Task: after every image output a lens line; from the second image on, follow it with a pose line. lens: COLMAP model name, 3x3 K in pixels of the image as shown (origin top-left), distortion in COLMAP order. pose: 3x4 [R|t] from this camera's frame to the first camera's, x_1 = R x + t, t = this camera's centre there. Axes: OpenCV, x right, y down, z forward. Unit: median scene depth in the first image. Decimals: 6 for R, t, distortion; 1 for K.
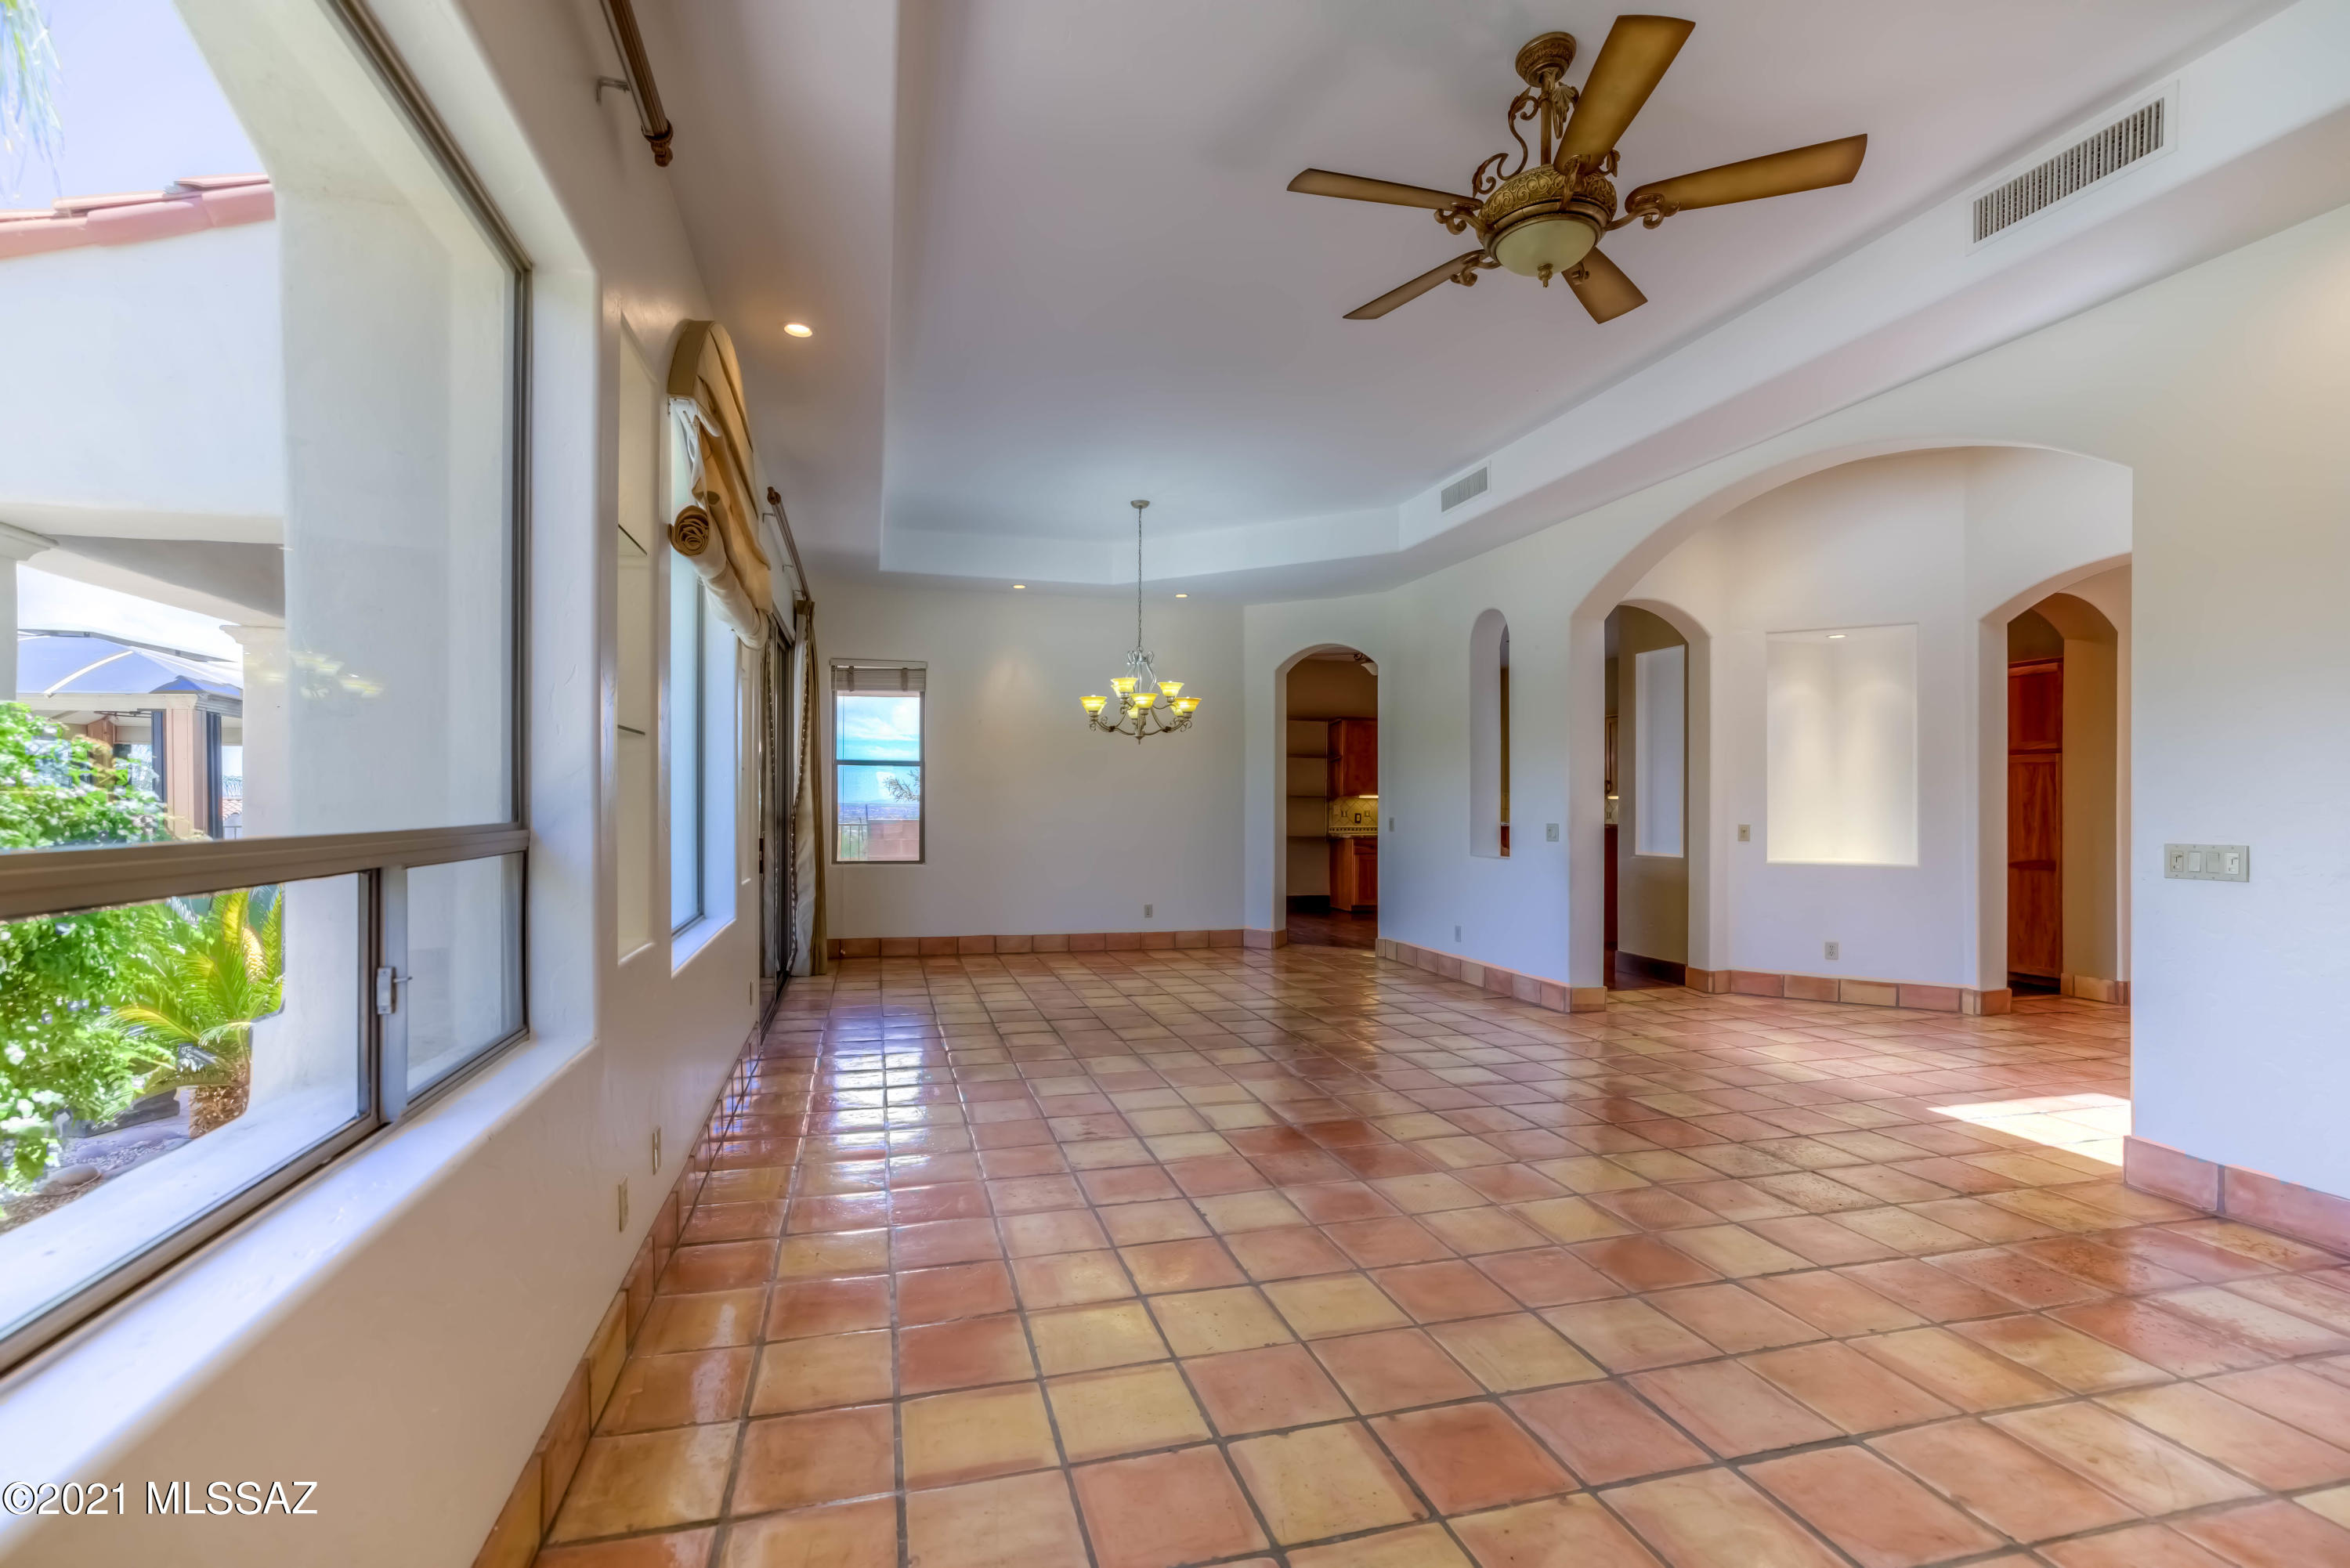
lens RADIAL K [[1034.3, 0, 1165.3], [0, 1034.3, 806.8], [0, 0, 1]] dist [-0.021067, 0.000123]
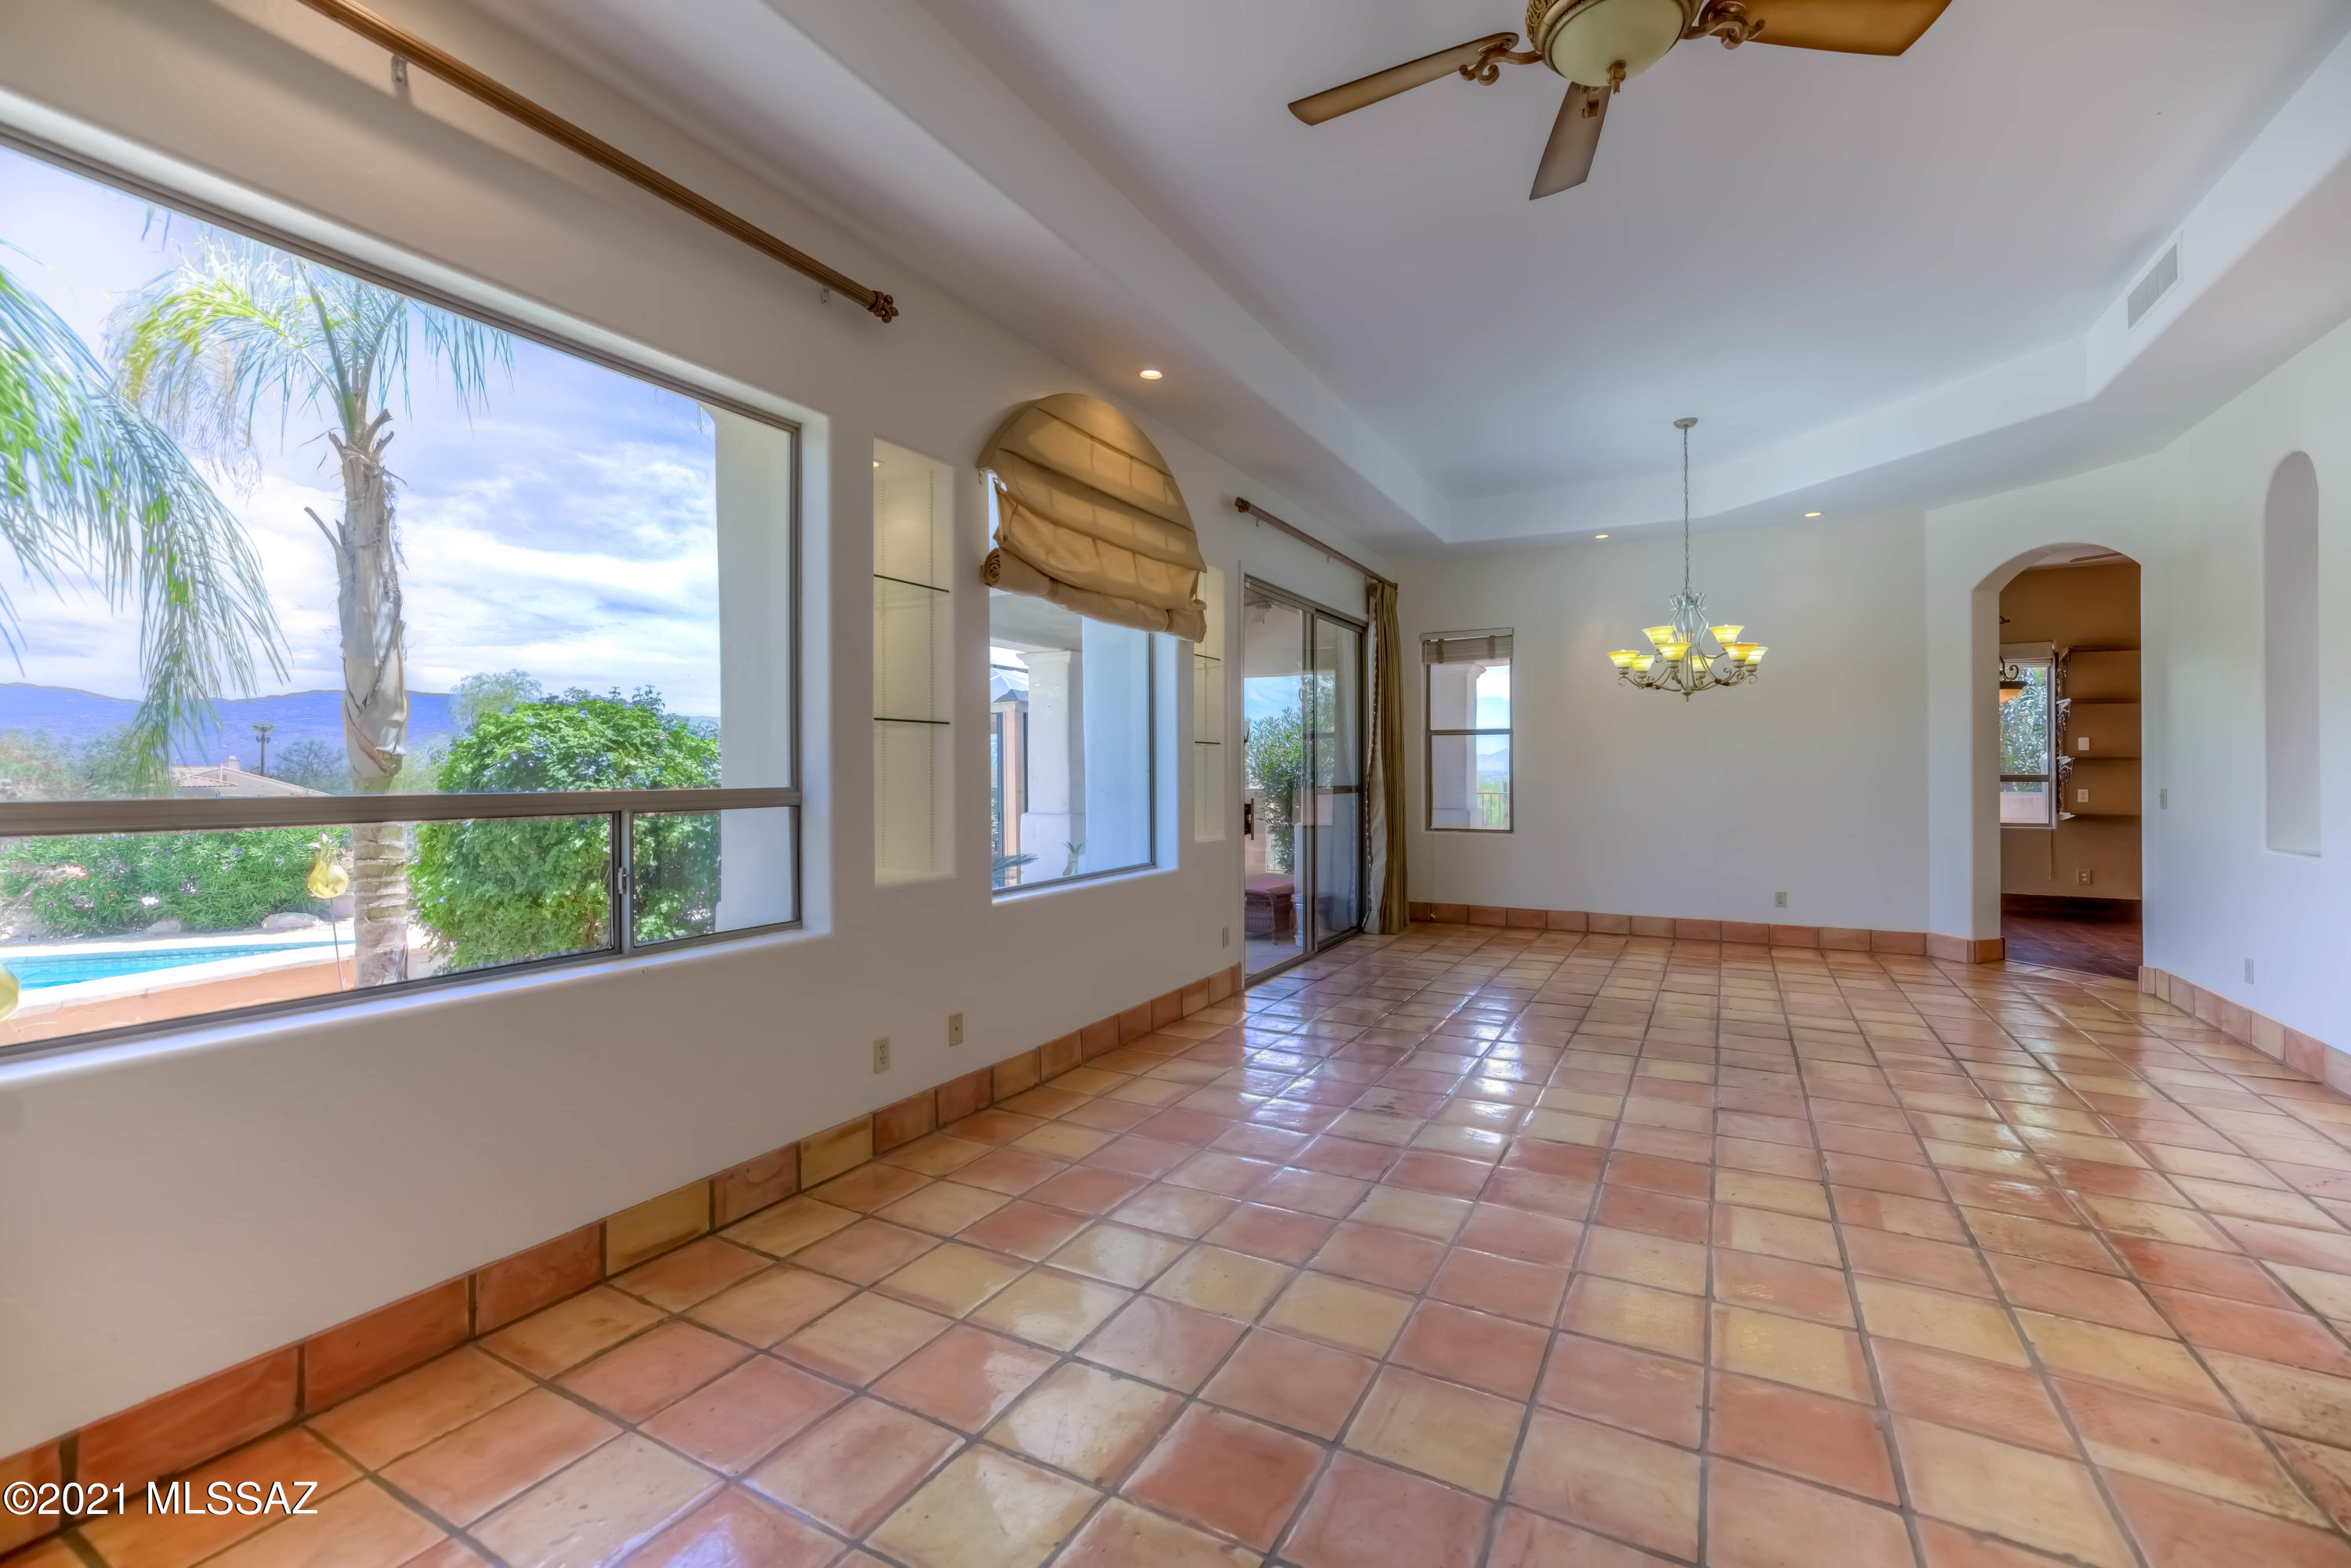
lens RADIAL K [[1037.4, 0, 1179.4], [0, 1037.4, 773.6], [0, 0, 1]] dist [-0.032739, 0.023712]
pose [[0.718456, -0.005843, -0.695548, 0.267309], [0.004364, 0.999983, -0.003893, 0.000988], [0.695559, -0.000238, 0.718469, 0.088114]]
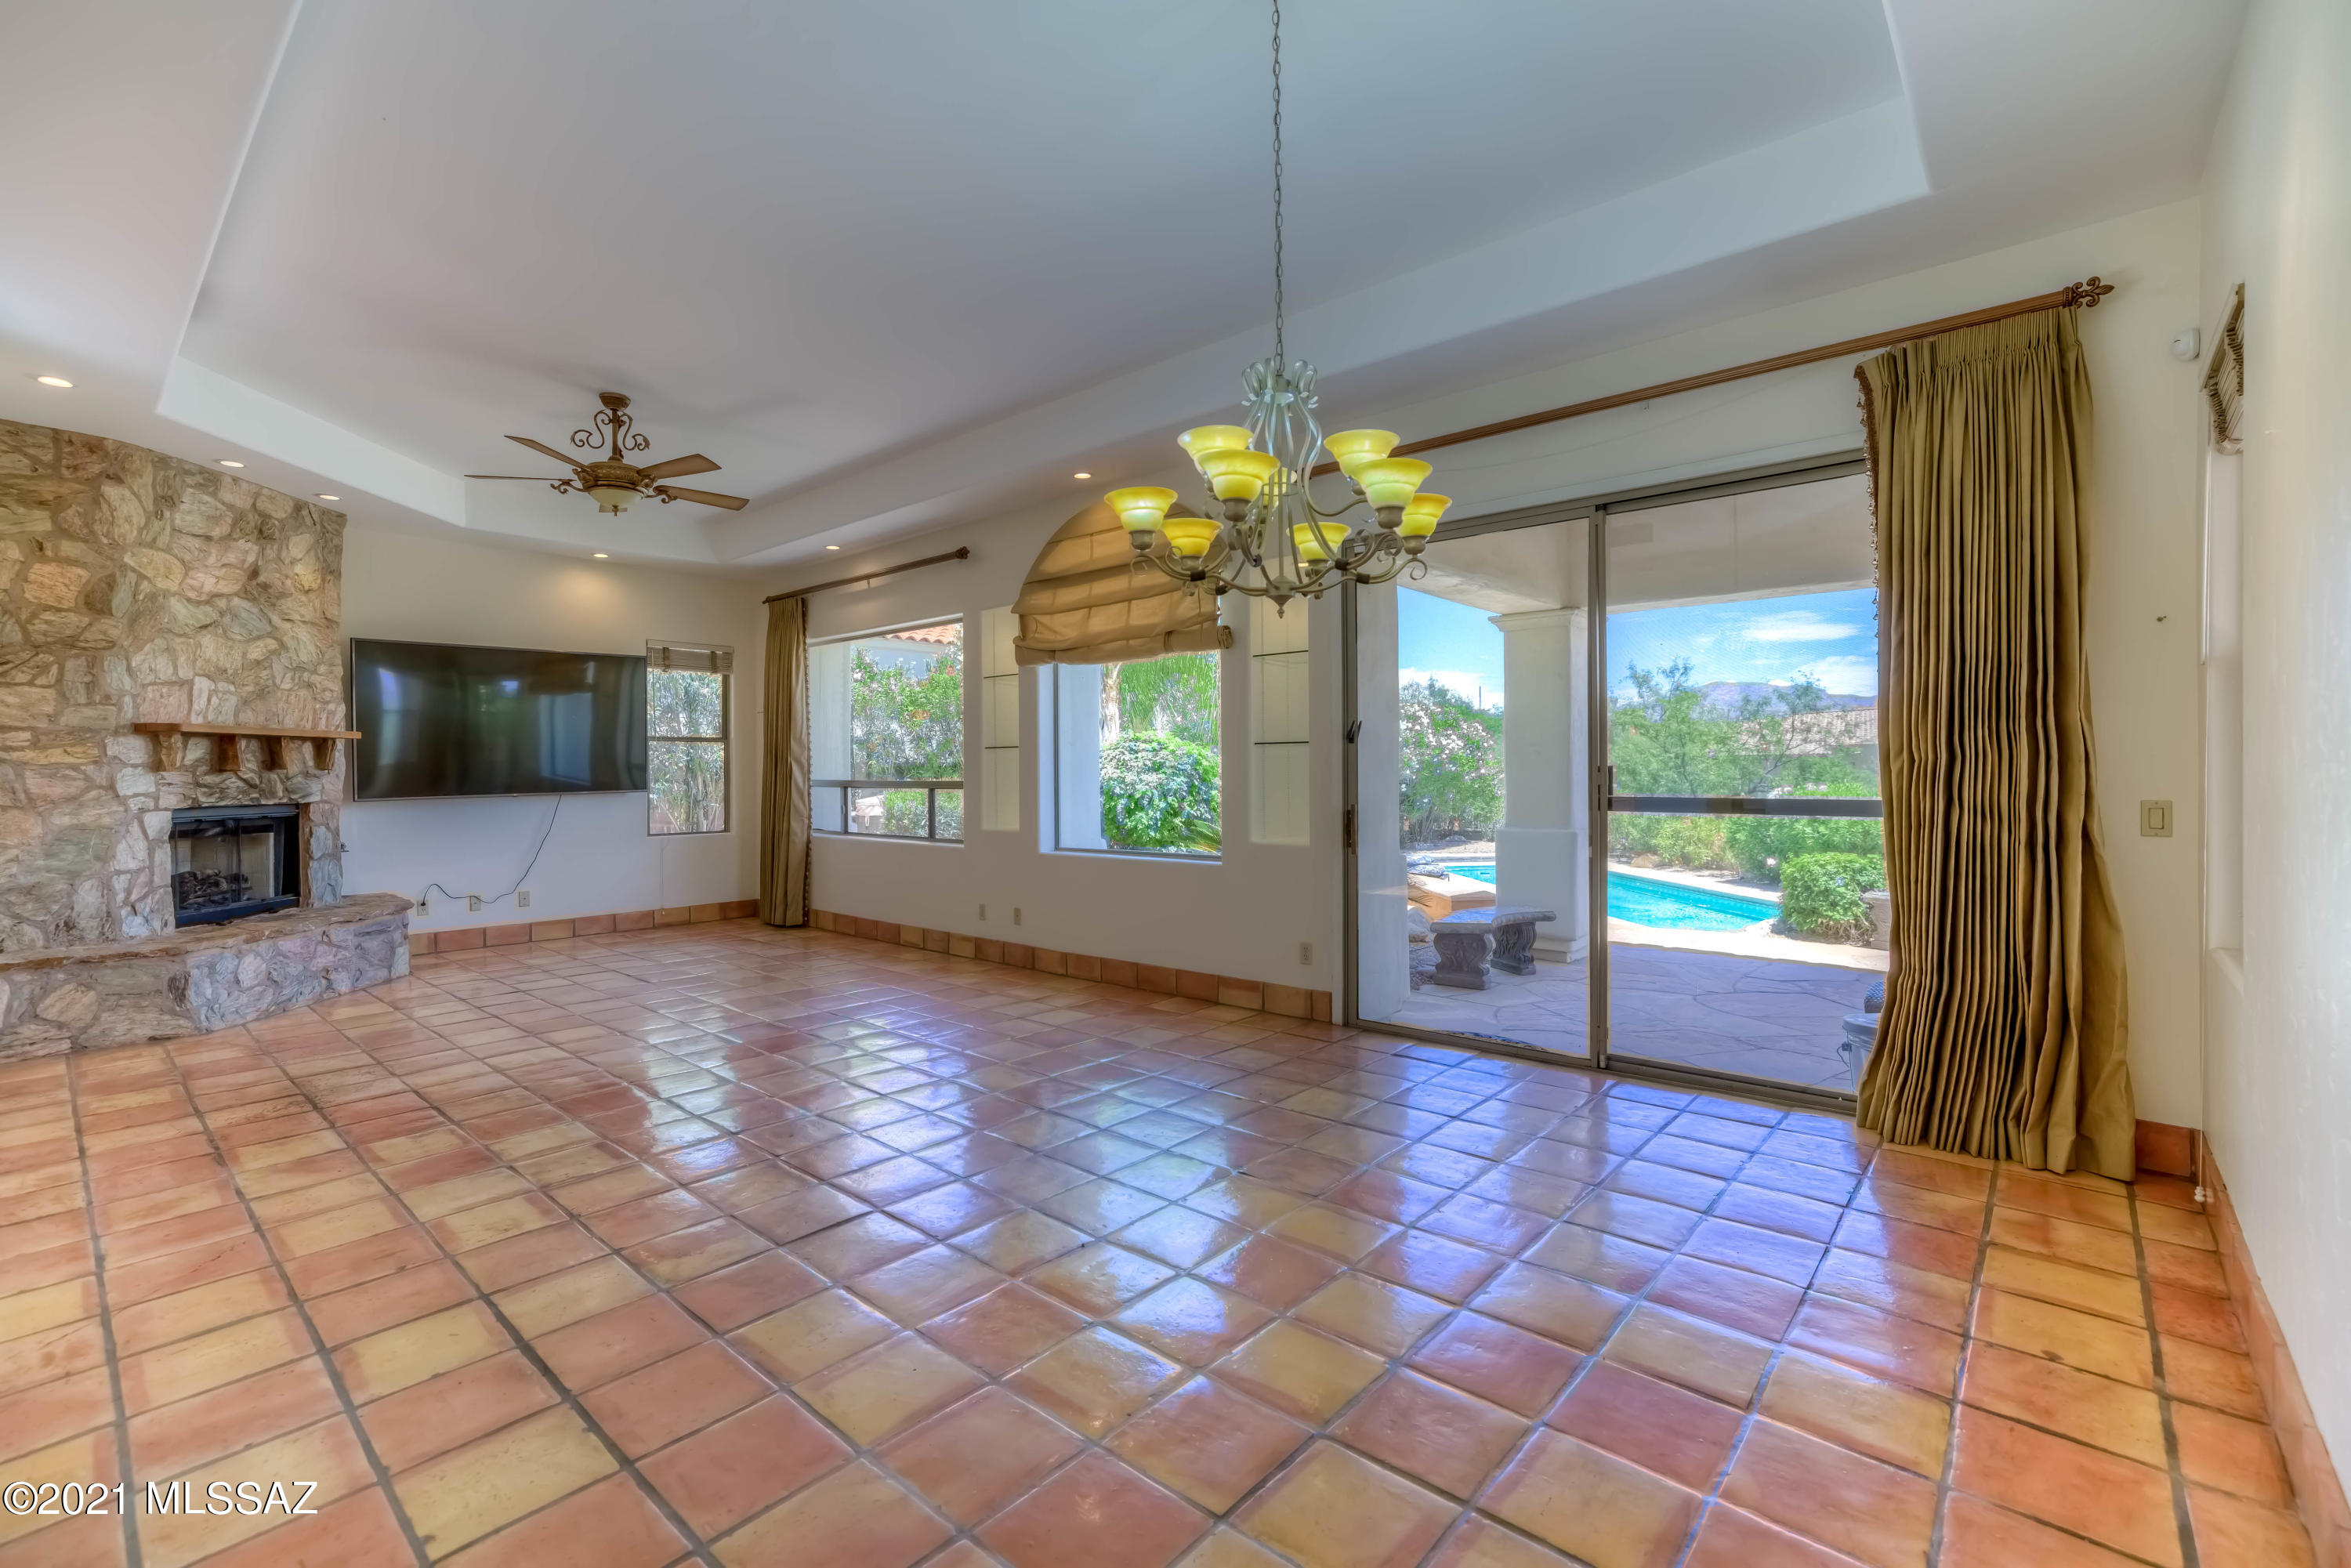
lens RADIAL K [[1037.4, 0, 1179.4], [0, 1037.4, 773.6], [0, 0, 1]] dist [-0.032739, 0.023712]
pose [[-0.843987, 0.001119, -0.536362, 0.202413], [-0.000119, 0.999997, 0.002273, -0.005055], [0.536364, 0.001982, -0.843985, 1.291320]]
